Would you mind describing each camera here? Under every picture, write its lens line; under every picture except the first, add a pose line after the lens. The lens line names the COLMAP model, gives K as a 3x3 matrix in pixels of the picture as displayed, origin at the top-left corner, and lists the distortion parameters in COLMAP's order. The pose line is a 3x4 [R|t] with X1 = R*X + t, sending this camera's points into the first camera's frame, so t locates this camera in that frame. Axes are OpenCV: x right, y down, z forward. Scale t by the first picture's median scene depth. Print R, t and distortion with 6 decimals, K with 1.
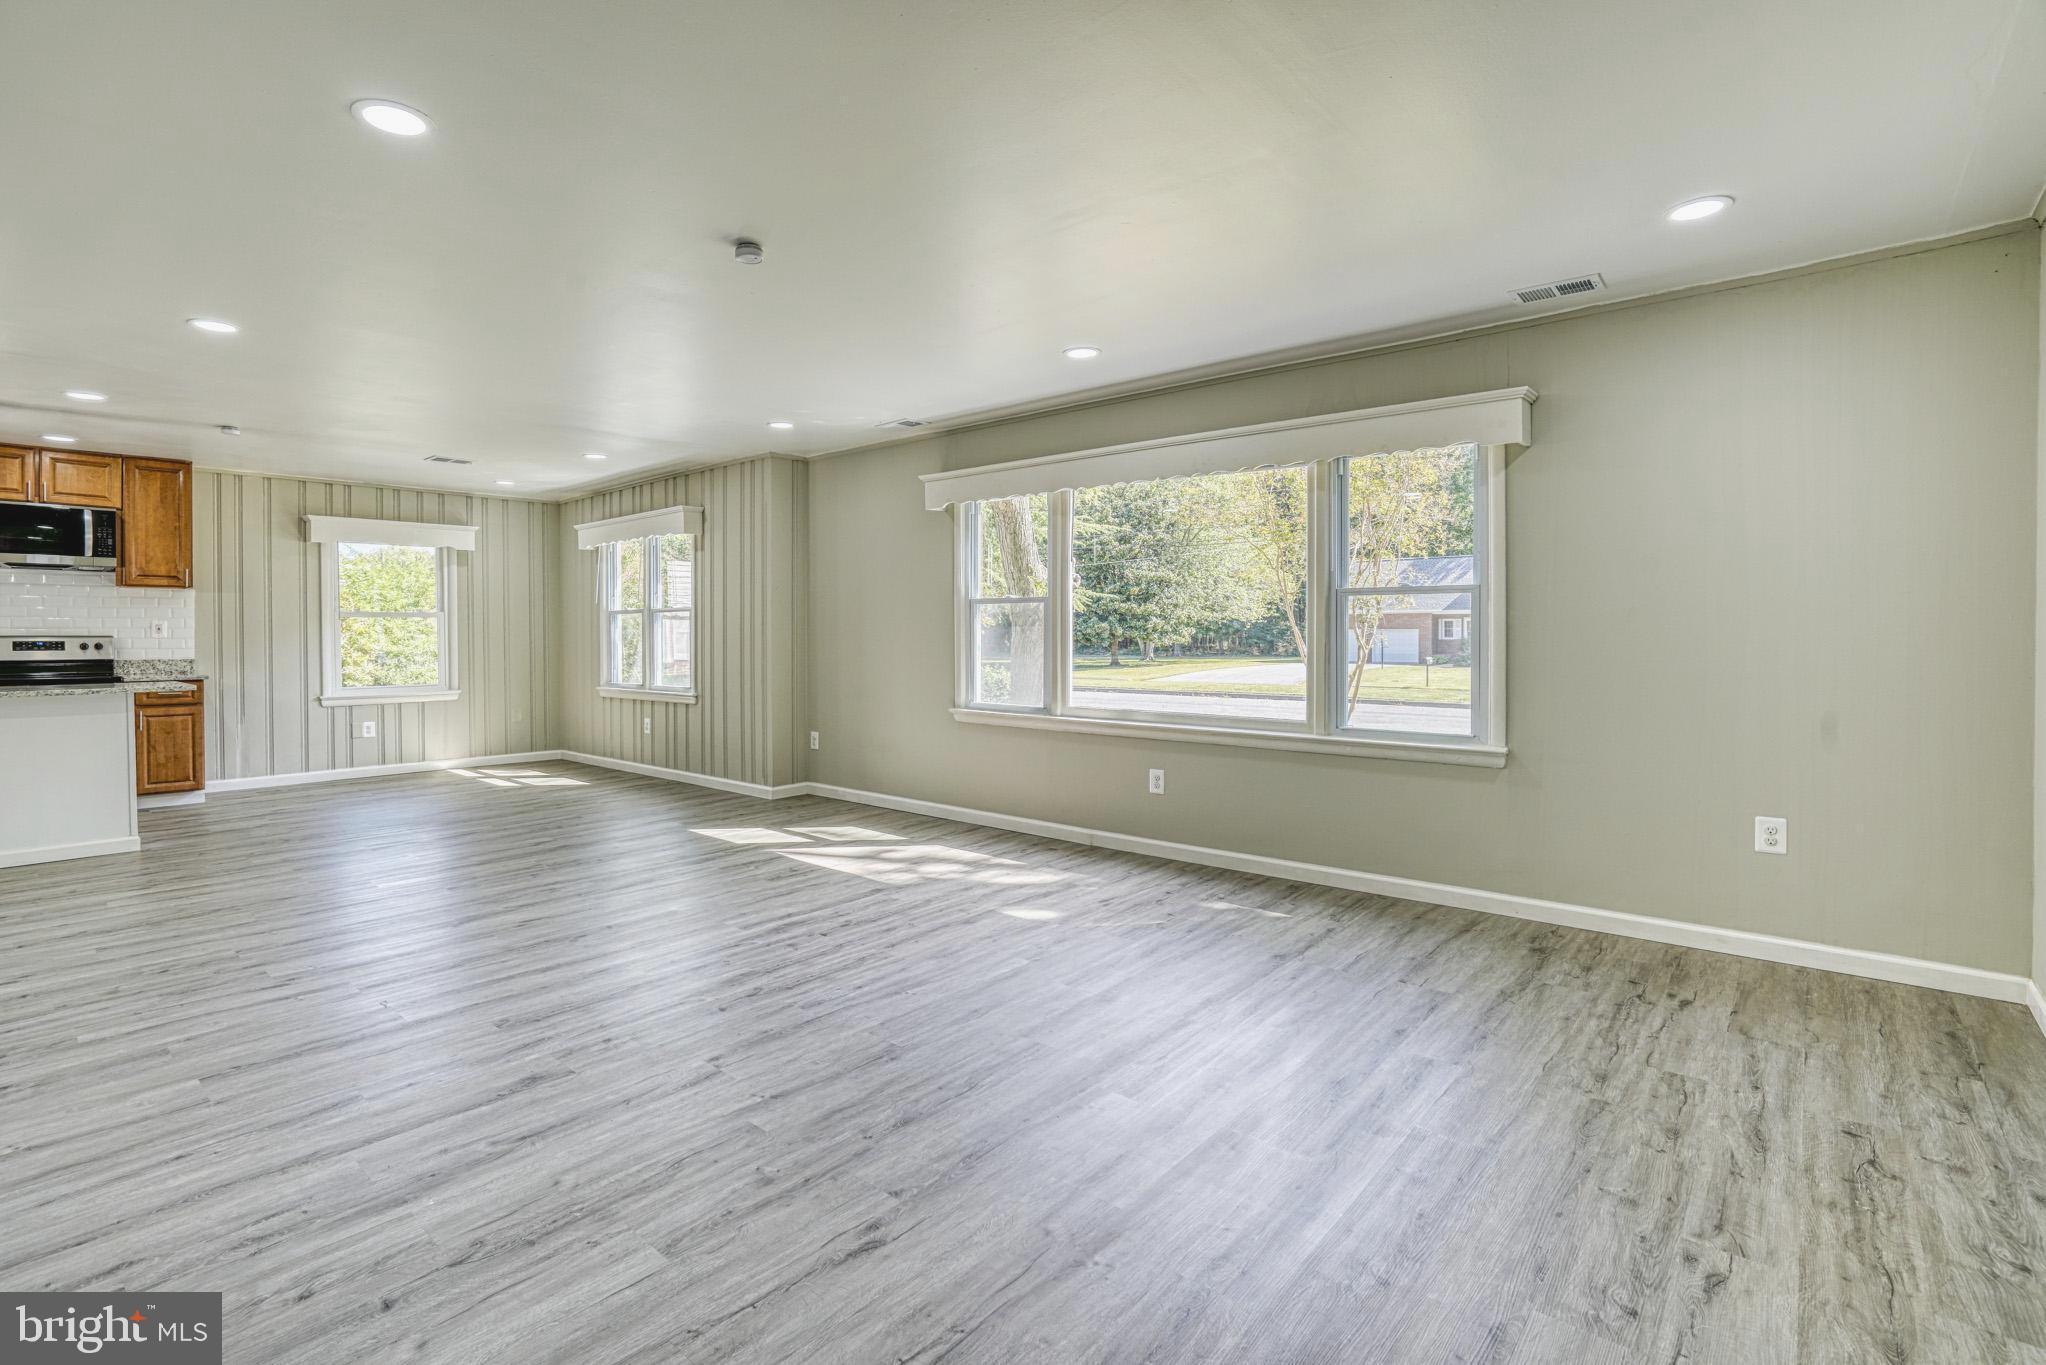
lens RADIAL K [[950.5, 0, 995.8], [0, 950.5, 652.3], [0, 0, 1]] dist [-0.035648, 0.007816]
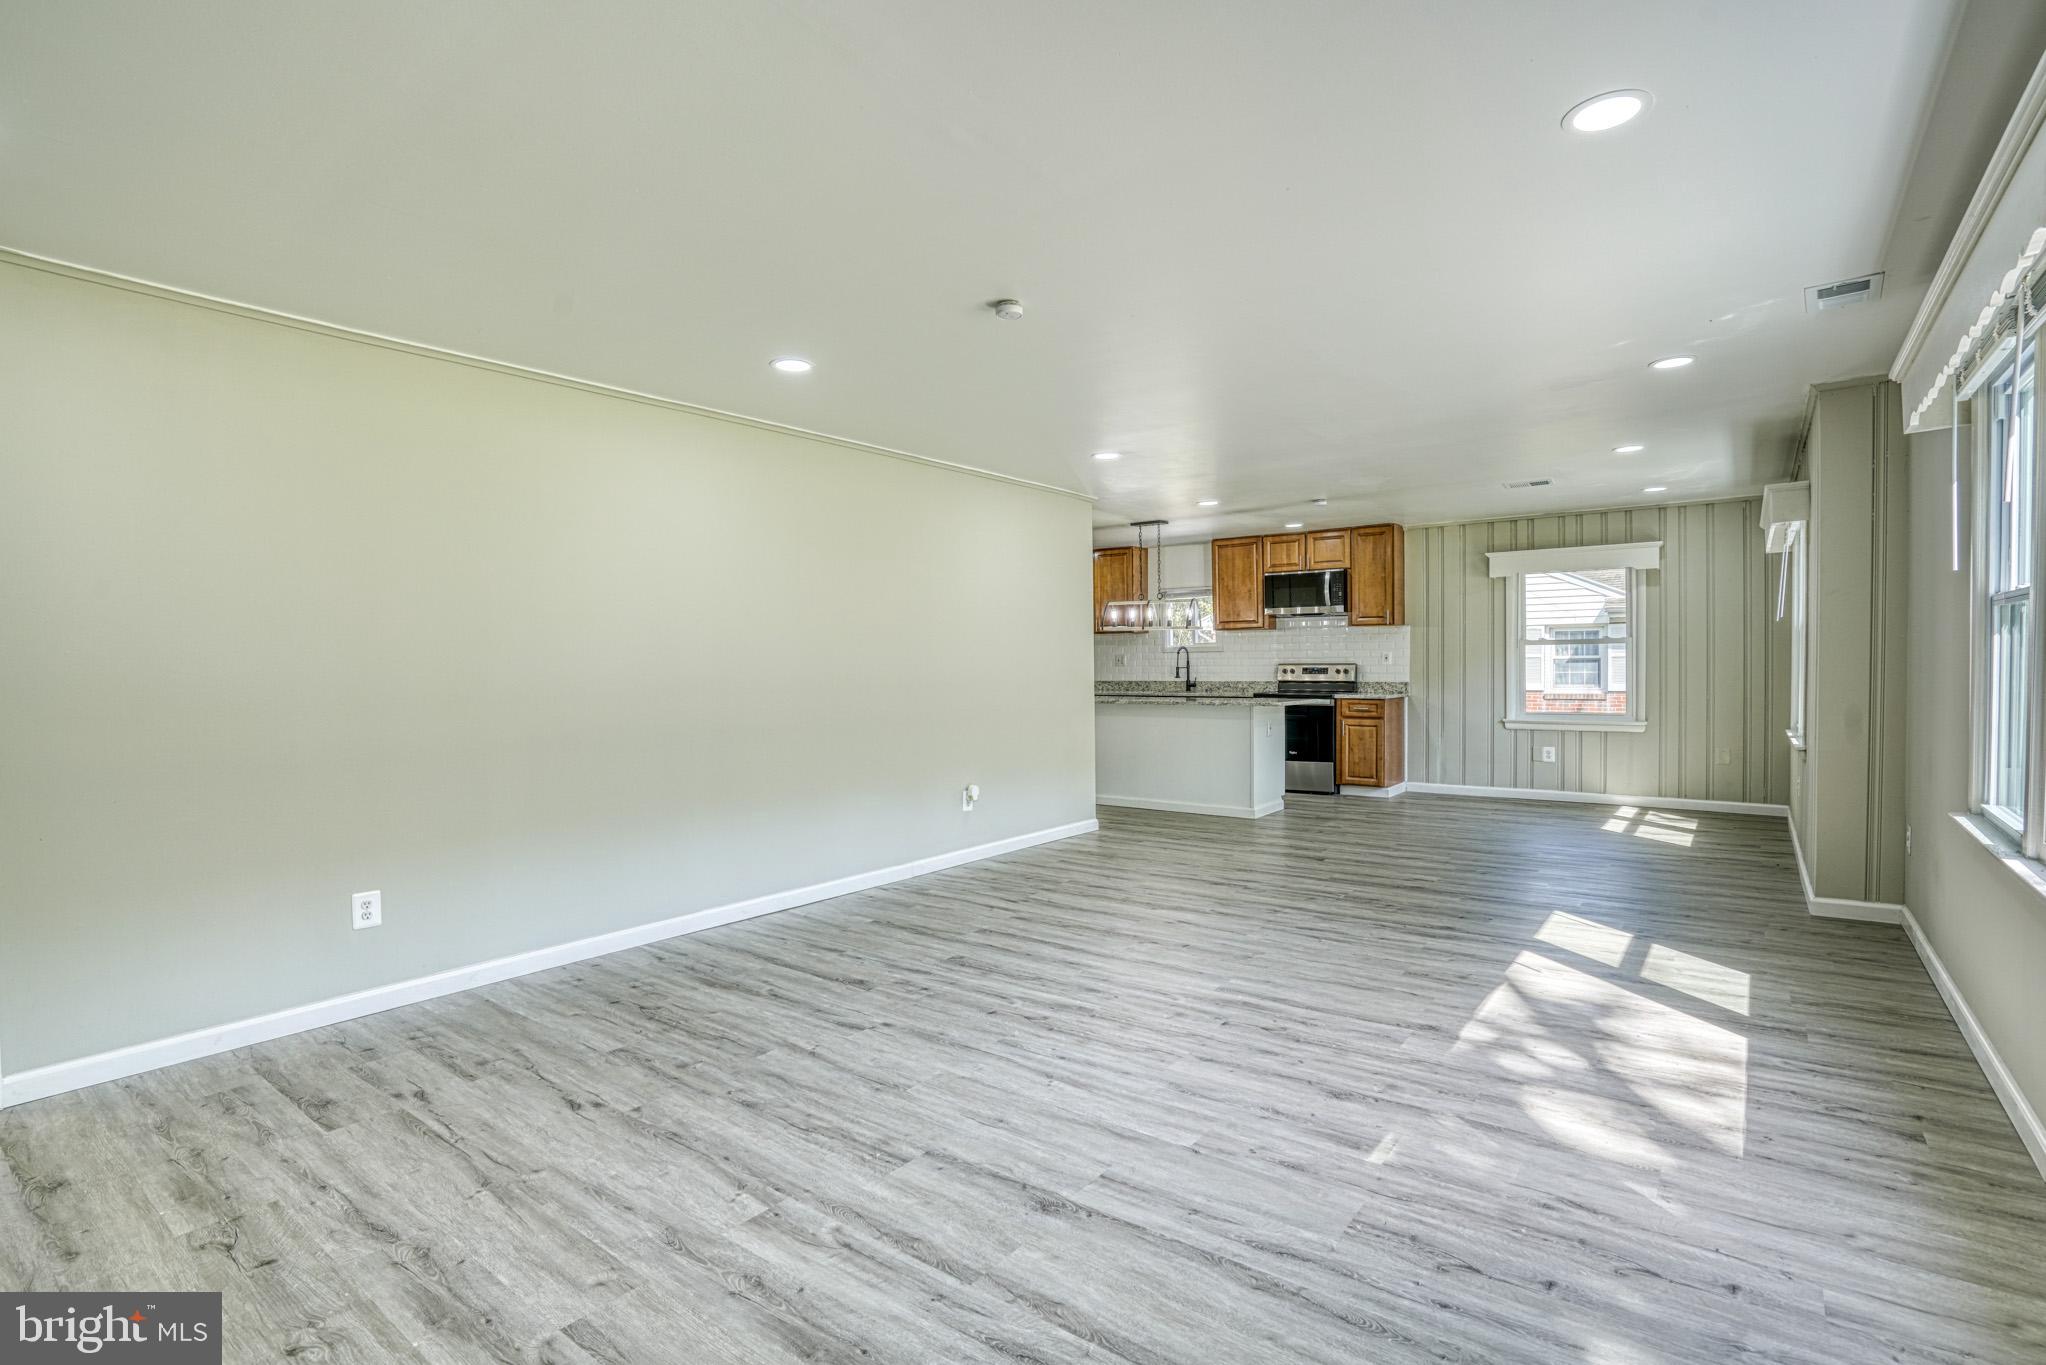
lens RADIAL K [[950.5, 0, 1033.4], [0, 950.5, 683.9], [0, 0, 1]] dist [-0.035648, 0.007816]
pose [[0.093622, 0.023664, -0.995327, 0.379470], [-0.010538, 0.999685, 0.022776, -0.015587], [0.995552, 0.008357, 0.093842, 0.438739]]
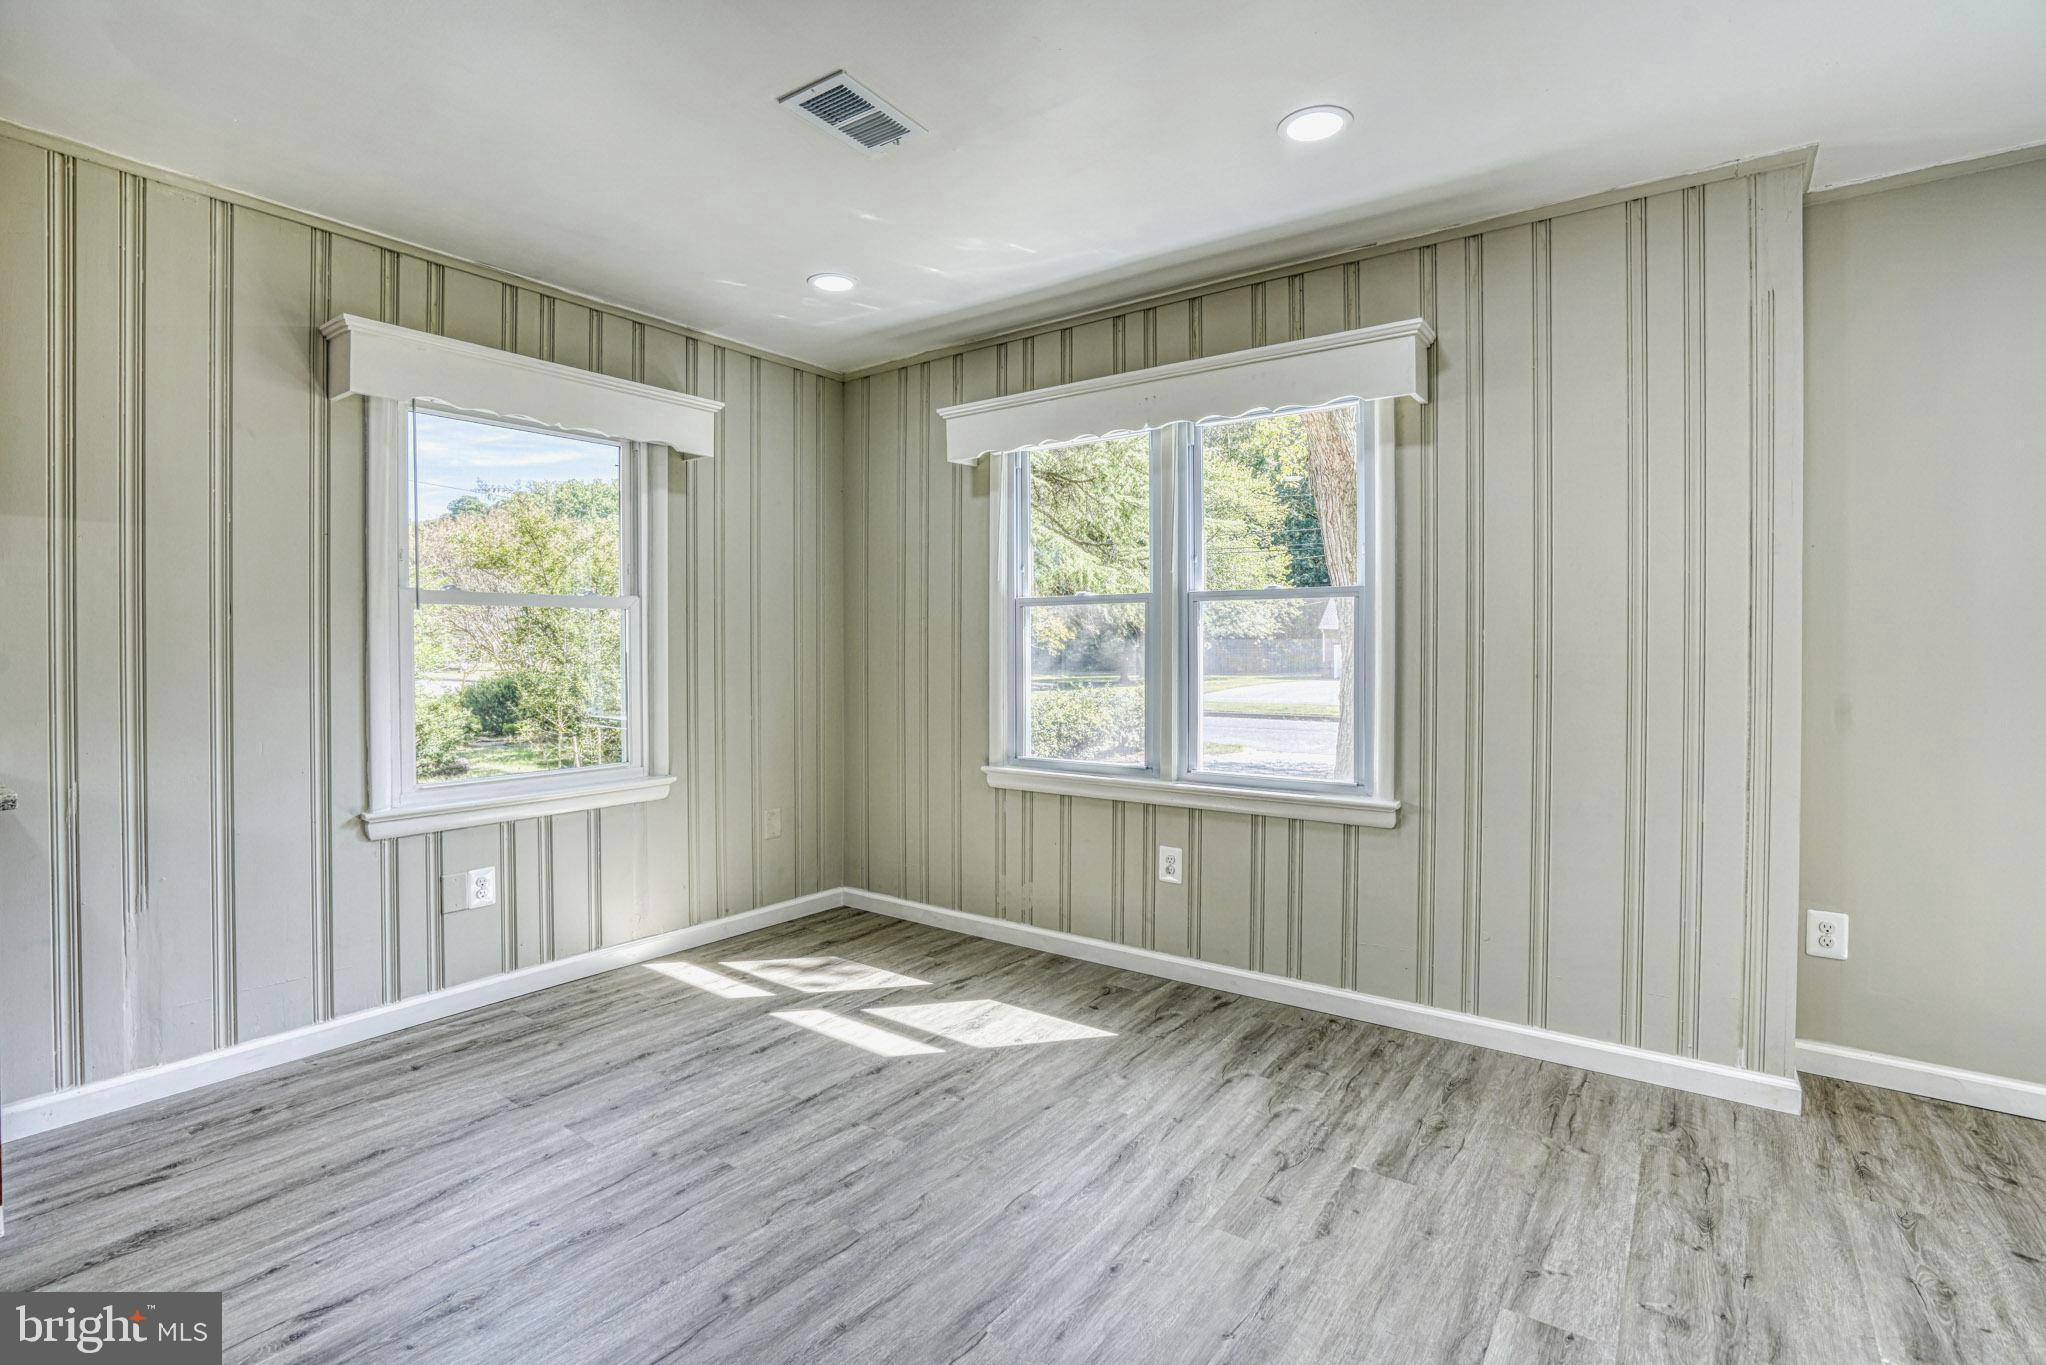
lens RADIAL K [[950.5, 0, 1027.2], [0, 950.5, 666.2], [0, 0, 1]] dist [-0.035648, 0.007816]
pose [[0.994353, 0.003328, 0.106073, -0.615647], [-0.003268, 0.999994, -0.000742, -0.015378], [-0.106075, 0.000391, 0.994358, 0.740954]]
